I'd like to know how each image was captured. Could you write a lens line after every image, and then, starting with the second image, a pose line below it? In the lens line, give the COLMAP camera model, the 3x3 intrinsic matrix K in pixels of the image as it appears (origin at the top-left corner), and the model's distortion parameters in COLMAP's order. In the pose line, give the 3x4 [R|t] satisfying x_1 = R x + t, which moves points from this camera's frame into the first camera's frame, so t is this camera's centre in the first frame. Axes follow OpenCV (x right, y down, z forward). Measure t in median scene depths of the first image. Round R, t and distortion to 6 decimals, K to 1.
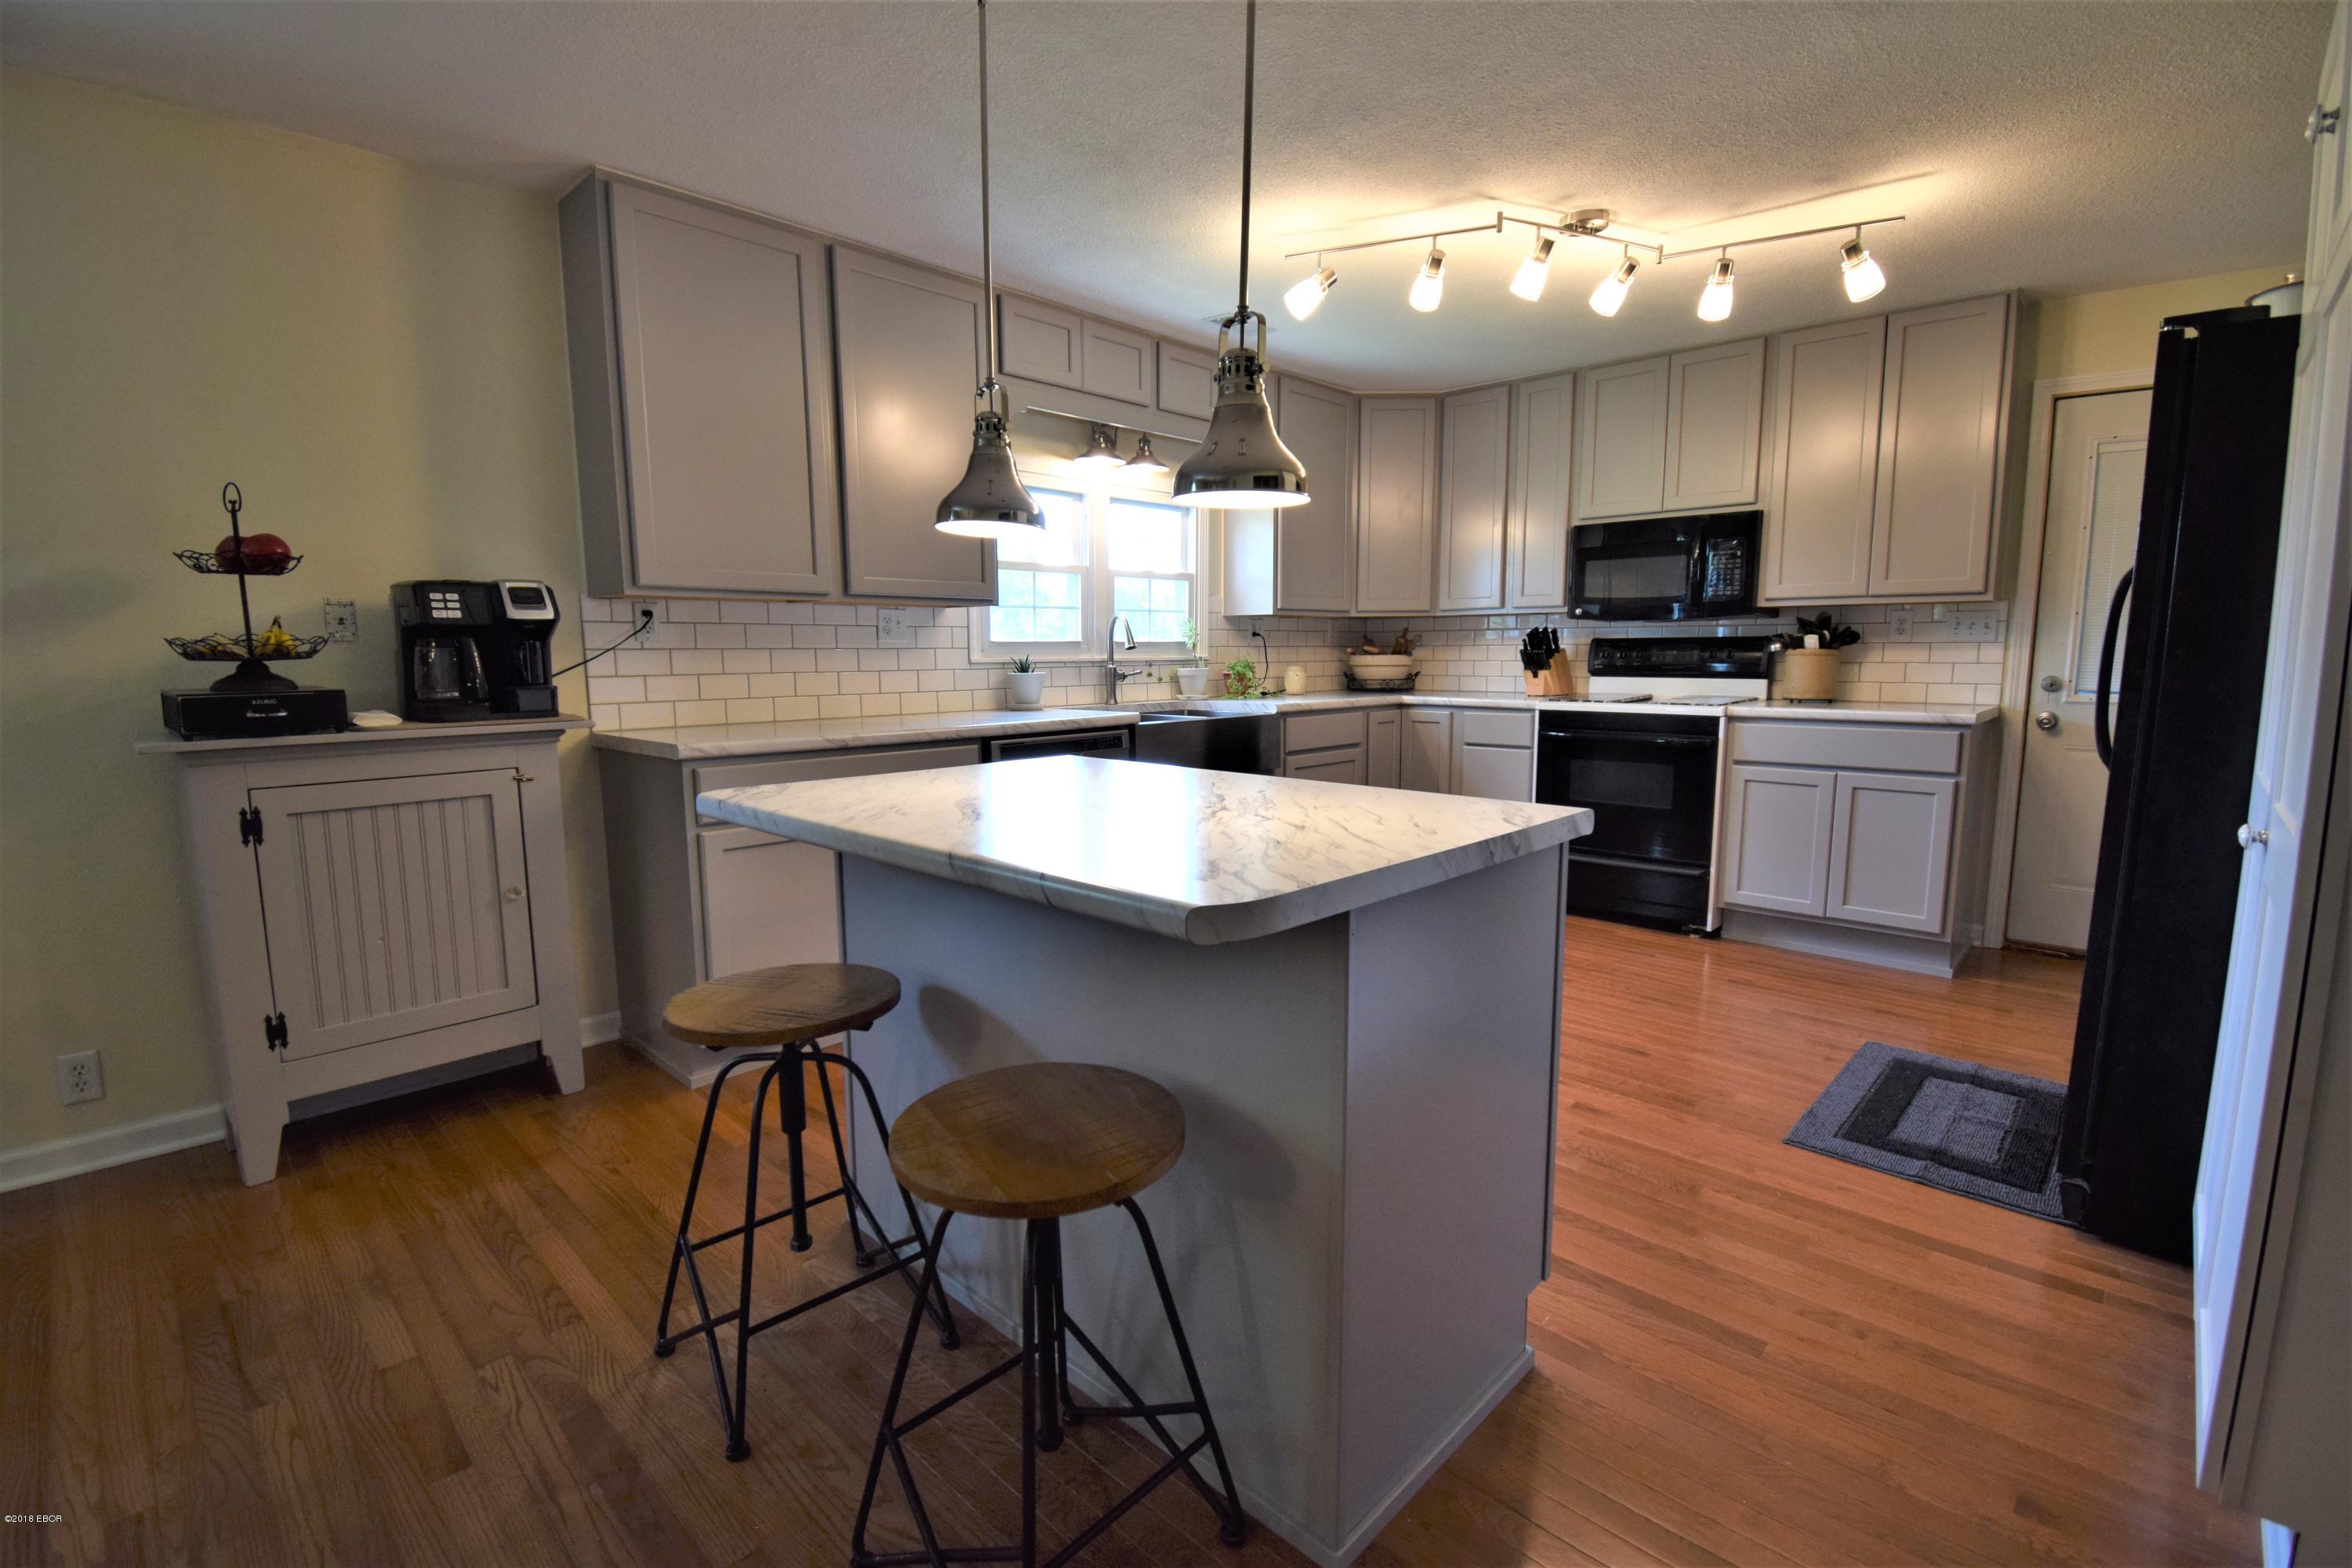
lens RADIAL K [[1040.0, 0, 1182.8], [0, 1040.0, 780.9], [0, 0, 1]] dist [0.023463, -0.029337]
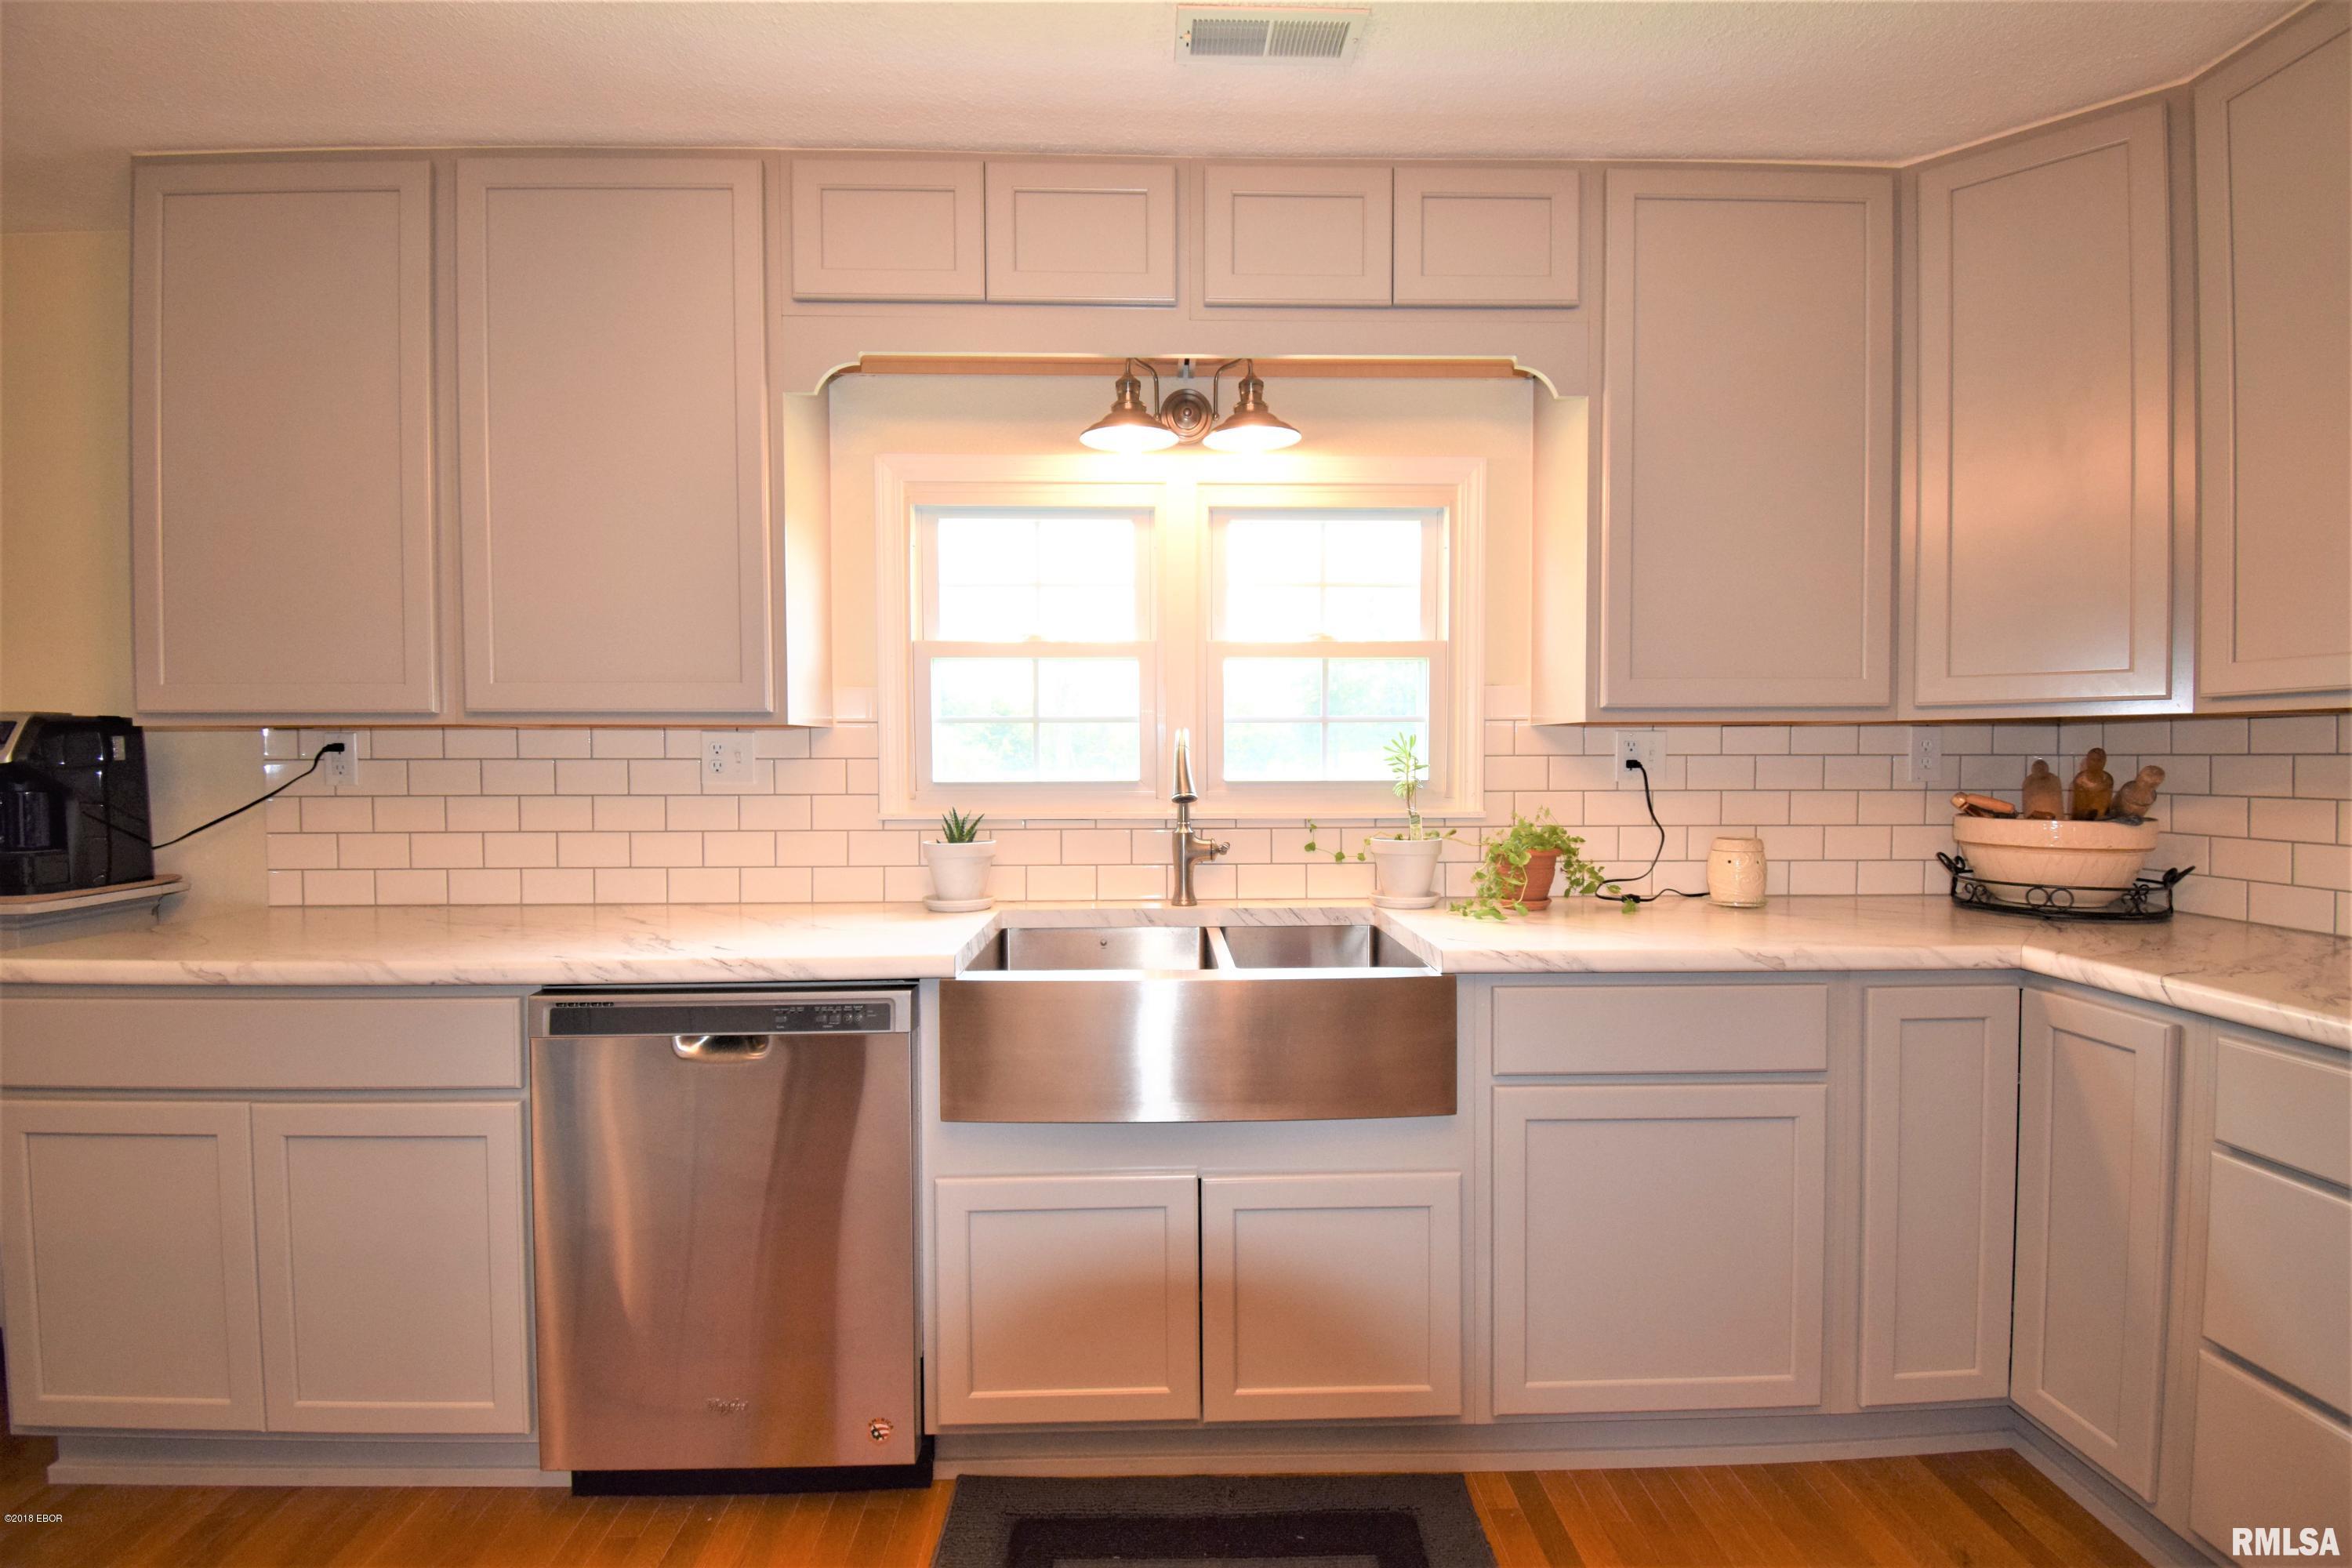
lens RADIAL K [[1040.0, 0, 1182.8], [0, 1040.0, 780.9], [0, 0, 1]] dist [0.023463, -0.029337]
pose [[0.709368, 0.019669, -0.704564, 0.298521], [-0.091204, 0.993768, -0.064083, -0.104393], [0.698913, 0.109717, 0.706741, 0.653354]]
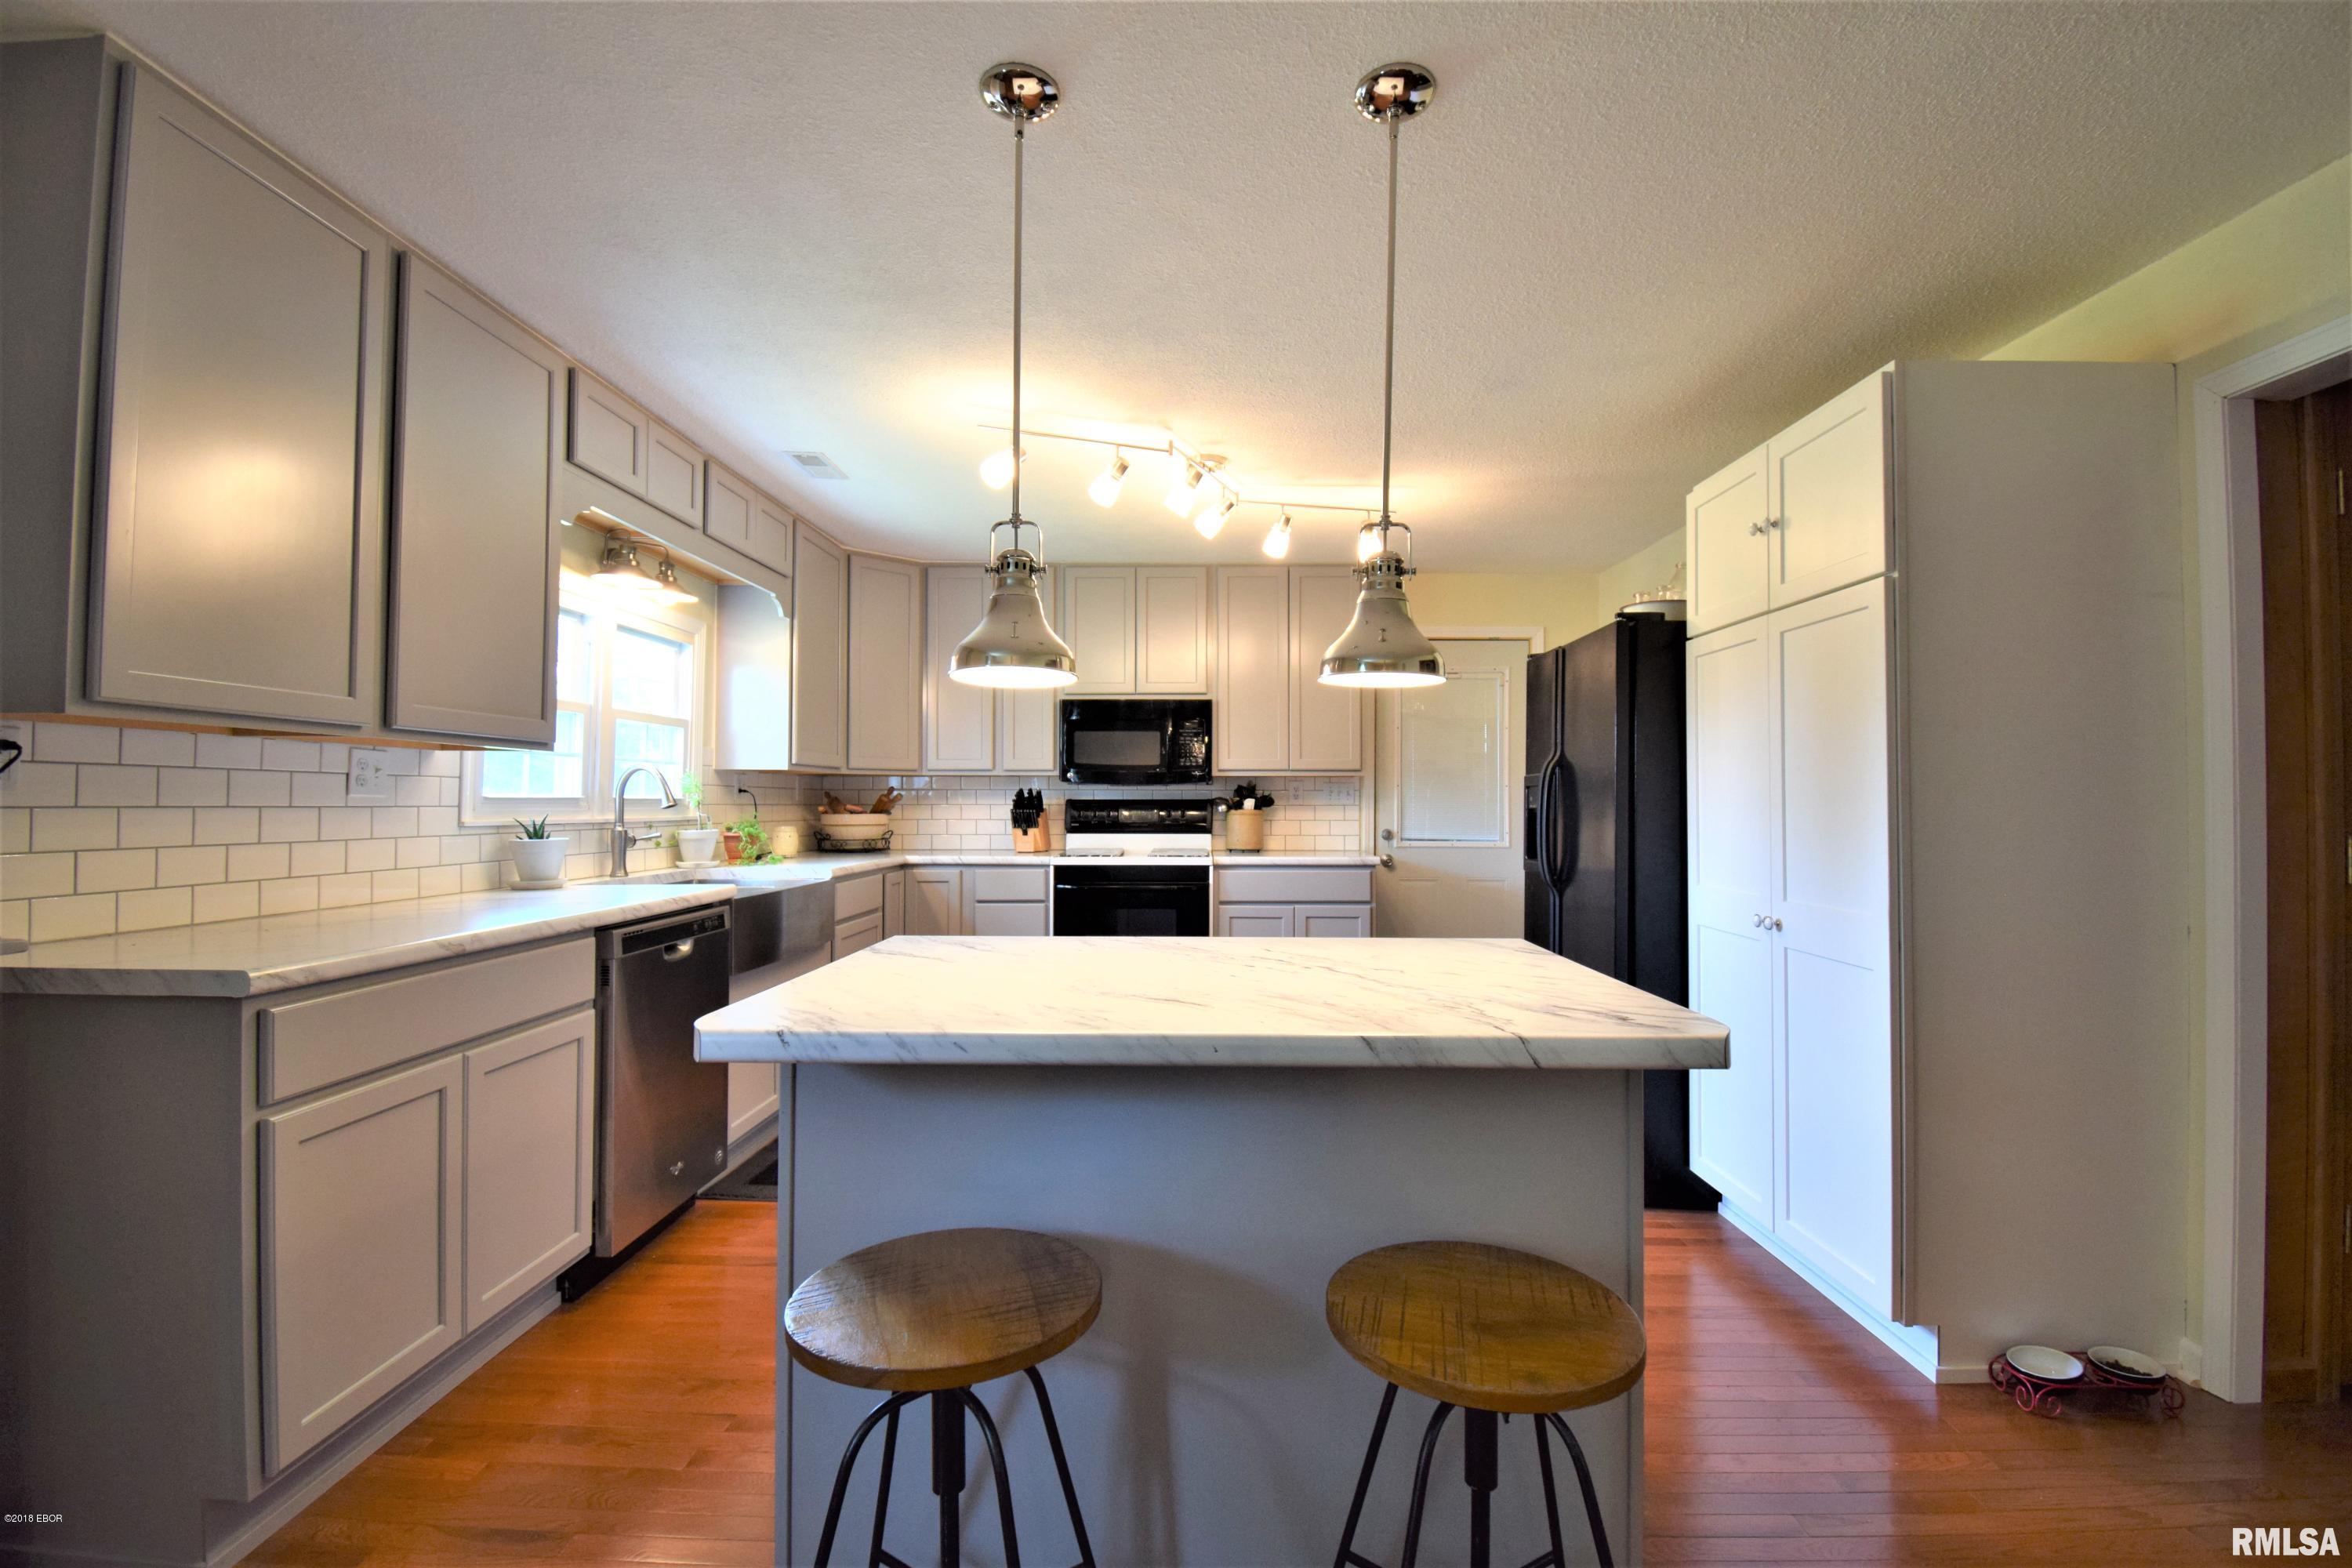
lens RADIAL K [[1040.0, 0, 1182.8], [0, 1040.0, 780.9], [0, 0, 1]] dist [0.023463, -0.029337]
pose [[0.739313, 0.020589, 0.673047, -0.298017], [0.079936, 0.989781, -0.118084, -0.017838], [-0.668601, 0.141102, 0.730112, 0.123396]]
